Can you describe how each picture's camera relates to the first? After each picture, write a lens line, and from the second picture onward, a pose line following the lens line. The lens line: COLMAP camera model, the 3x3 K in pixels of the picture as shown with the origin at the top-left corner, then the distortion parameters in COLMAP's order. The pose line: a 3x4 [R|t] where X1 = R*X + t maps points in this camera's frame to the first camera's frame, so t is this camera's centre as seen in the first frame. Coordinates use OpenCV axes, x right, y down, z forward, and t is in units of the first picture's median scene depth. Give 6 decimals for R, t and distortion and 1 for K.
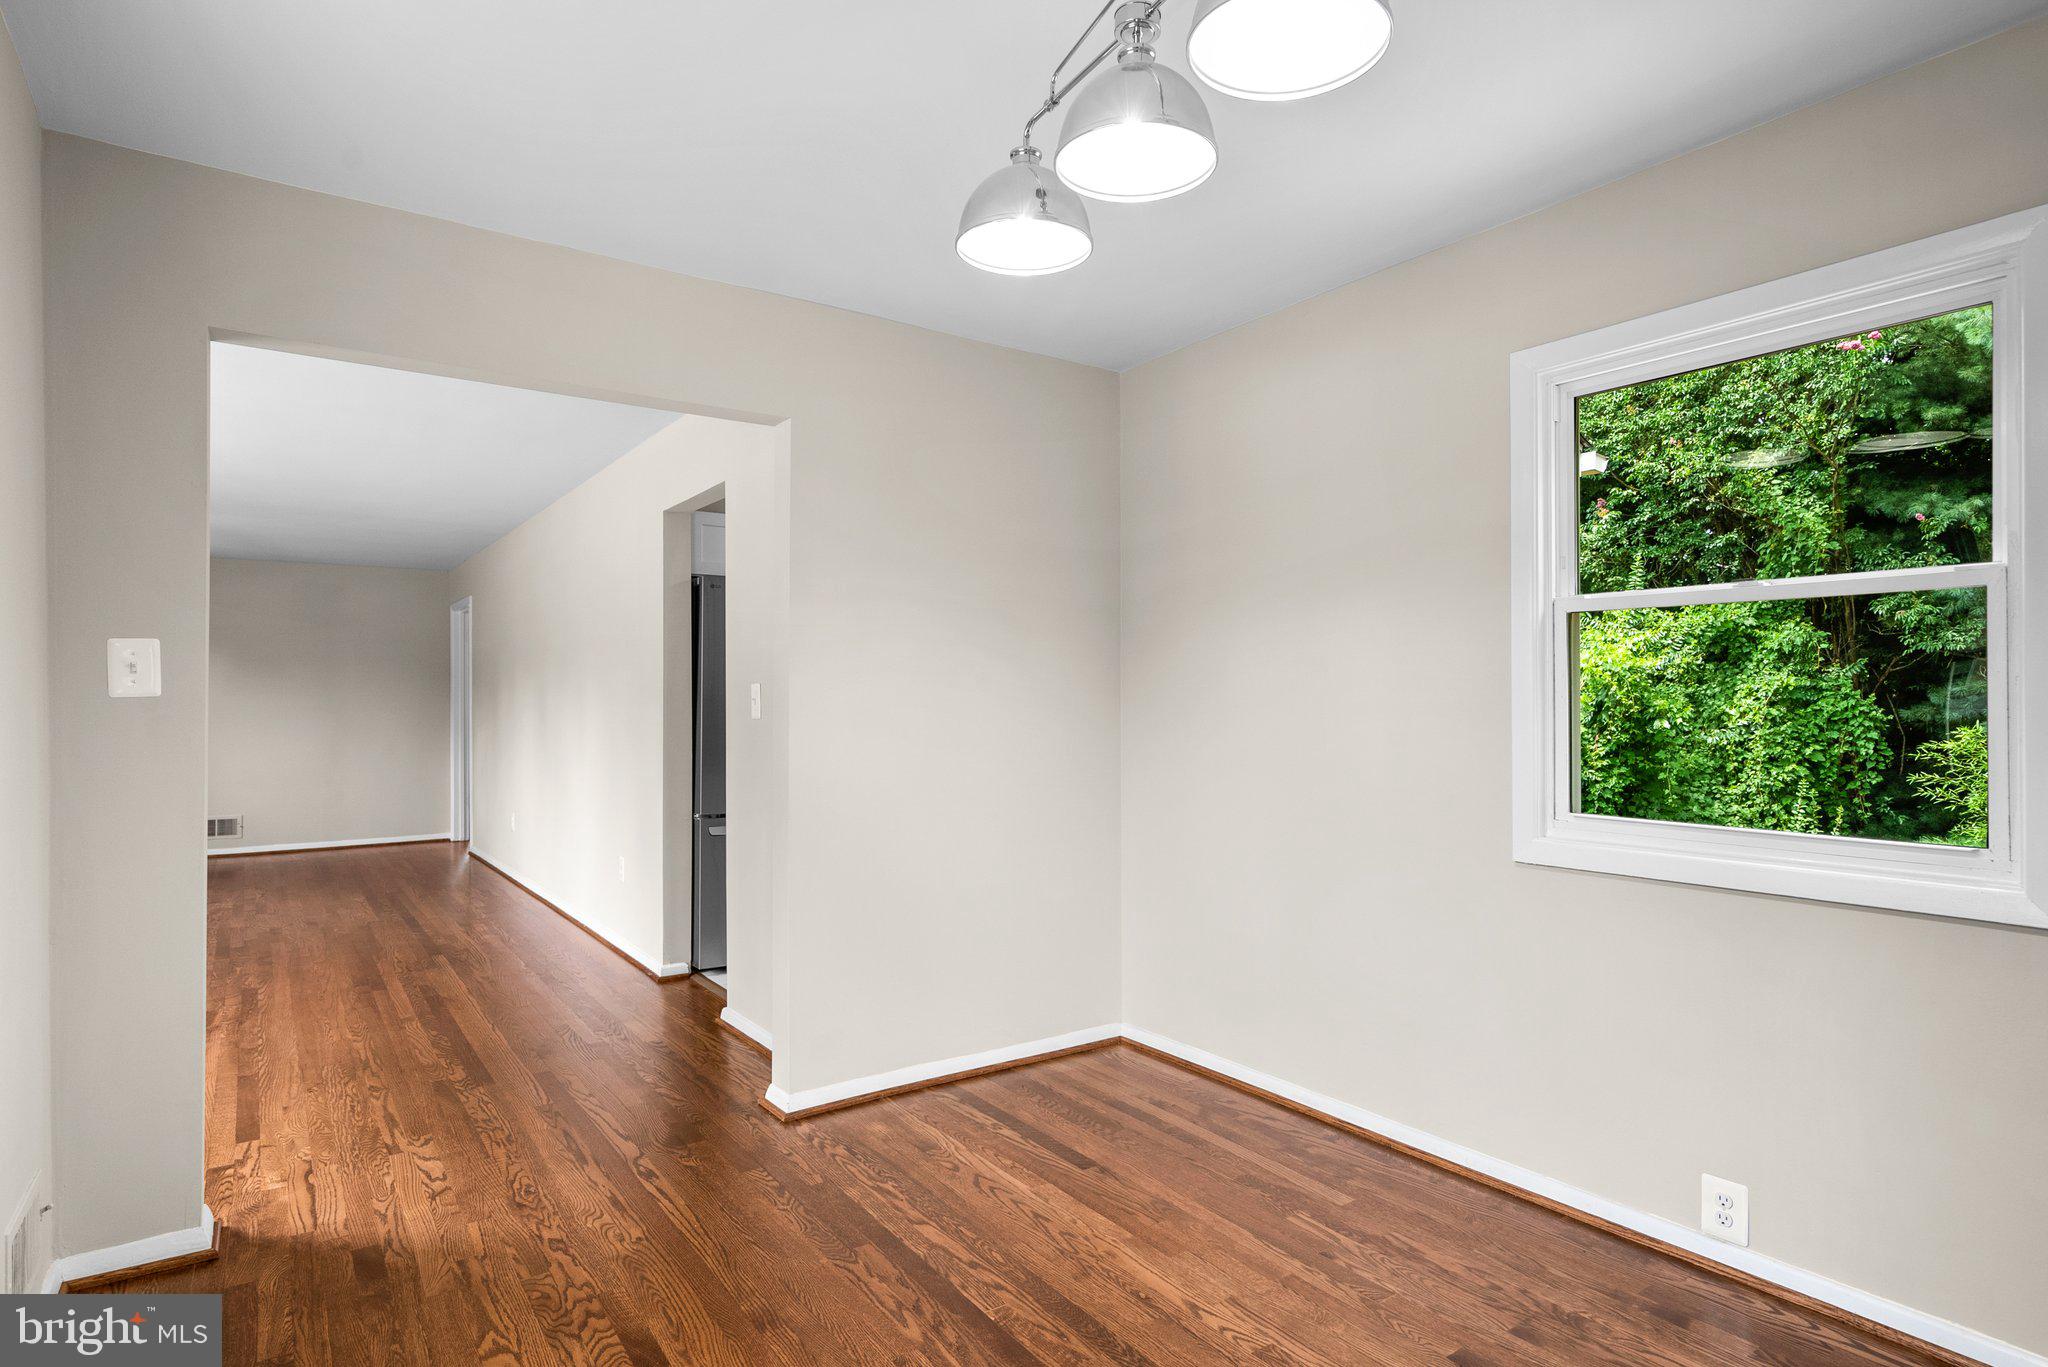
lens RADIAL K [[1100.4, 0, 1027.3], [0, 1100.4, 697.2], [0, 0, 1]] dist [0.002277, 0.000240]
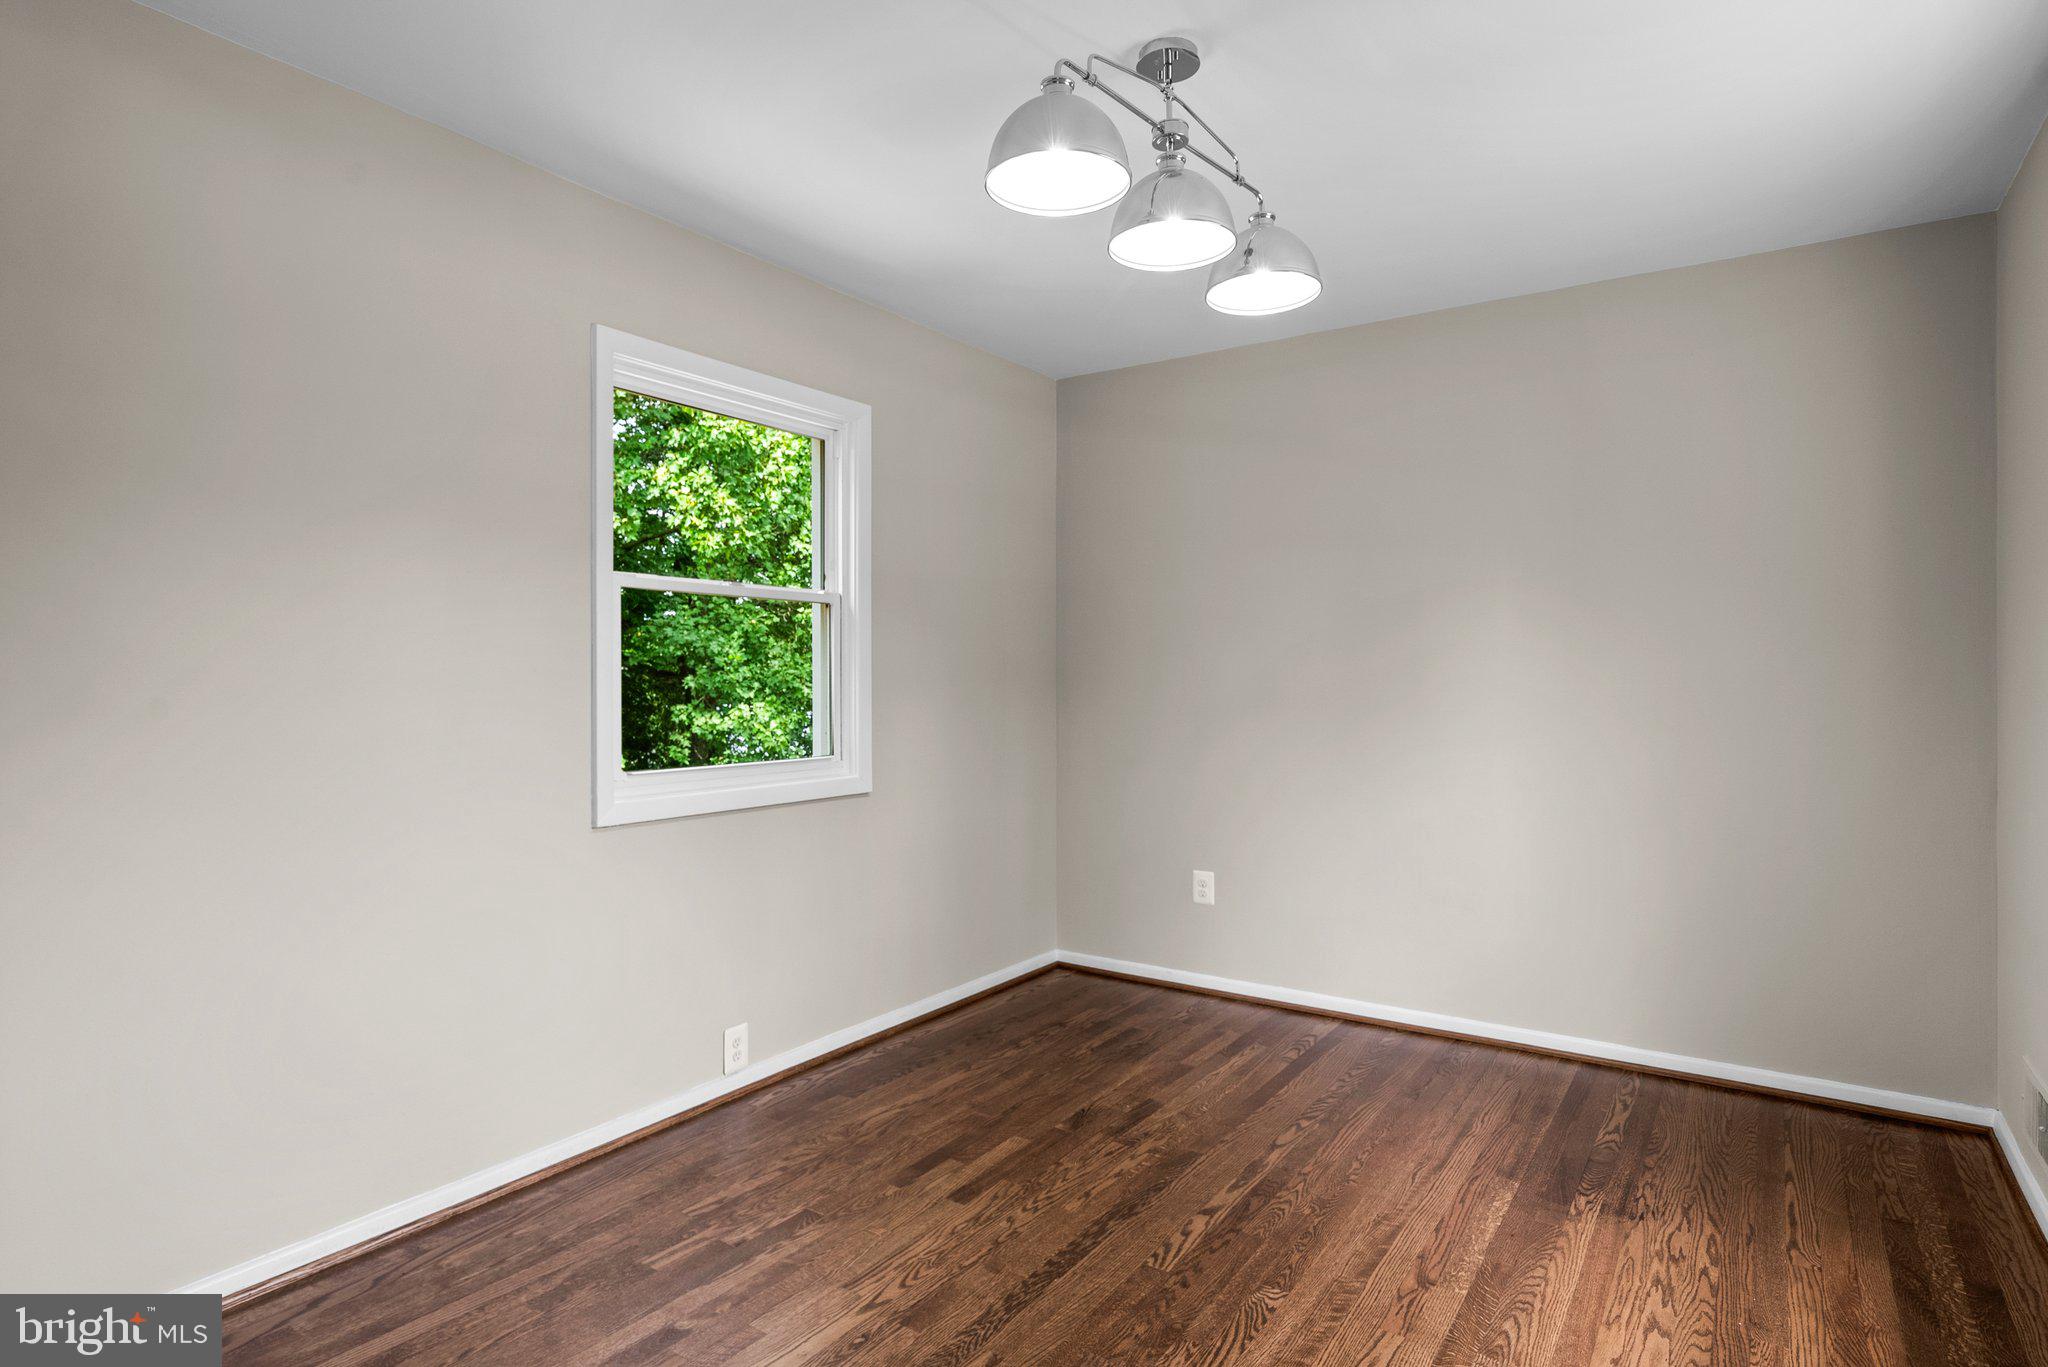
lens RADIAL K [[1084.1, 0, 1021.1], [0, 1084.1, 674.1], [0, 0, 1]] dist [0.000223, 0.000064]
pose [[-0.348699, 0.000178, 0.937235, -0.615920], [-0.005817, 0.999980, -0.002354, 0.008300], [-0.937217, -0.006273, -0.348691, 0.965221]]
